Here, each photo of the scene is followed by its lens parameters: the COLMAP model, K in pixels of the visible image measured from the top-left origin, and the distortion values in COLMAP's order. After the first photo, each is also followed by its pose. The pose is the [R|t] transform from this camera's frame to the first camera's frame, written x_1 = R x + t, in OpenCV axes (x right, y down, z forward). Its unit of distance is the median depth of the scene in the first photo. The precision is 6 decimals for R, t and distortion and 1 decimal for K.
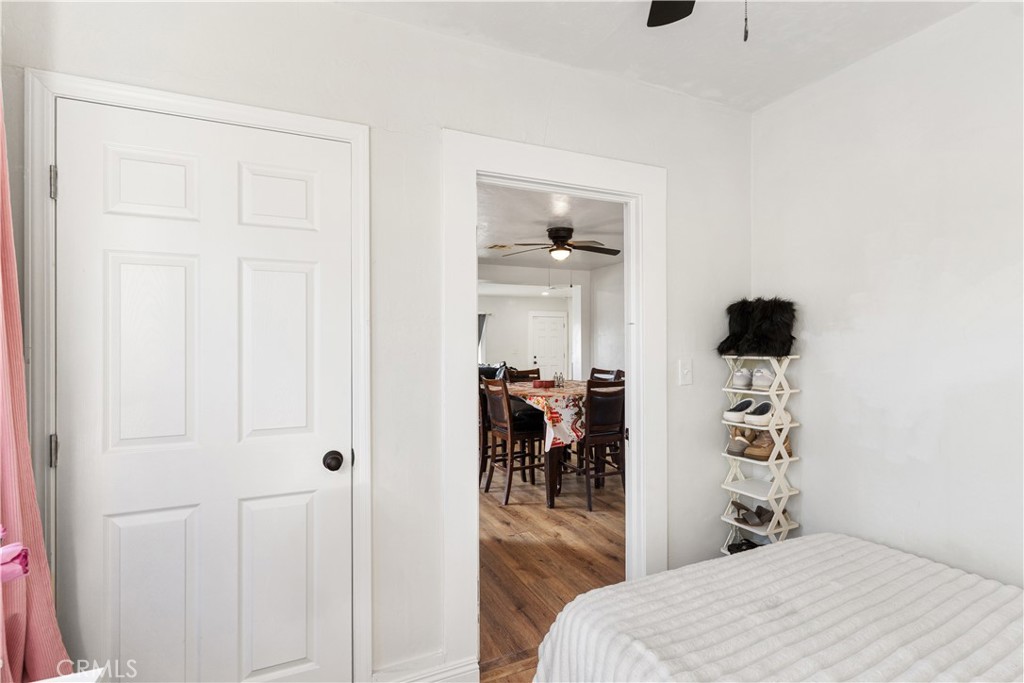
lens RADIAL K [[490.3, 0, 511.4], [0, 490.3, 339.9], [0, 0, 1]] dist [-0.000158, 0.000408]
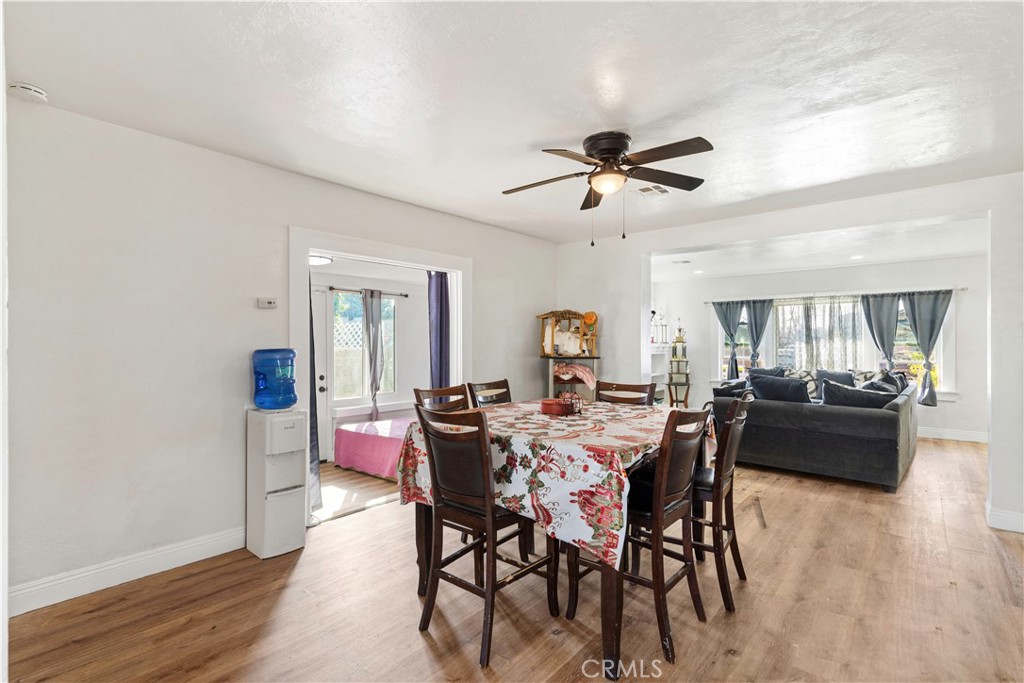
lens RADIAL K [[490.3, 0, 511.0], [0, 490.3, 341.0], [0, 0, 1]] dist [-0.000158, 0.000408]
pose [[0.429857, 0.004909, -0.902884, 0.938628], [-0.001489, 0.999988, 0.004728, 0.004927], [0.902896, -0.000688, 0.429859, 1.092401]]
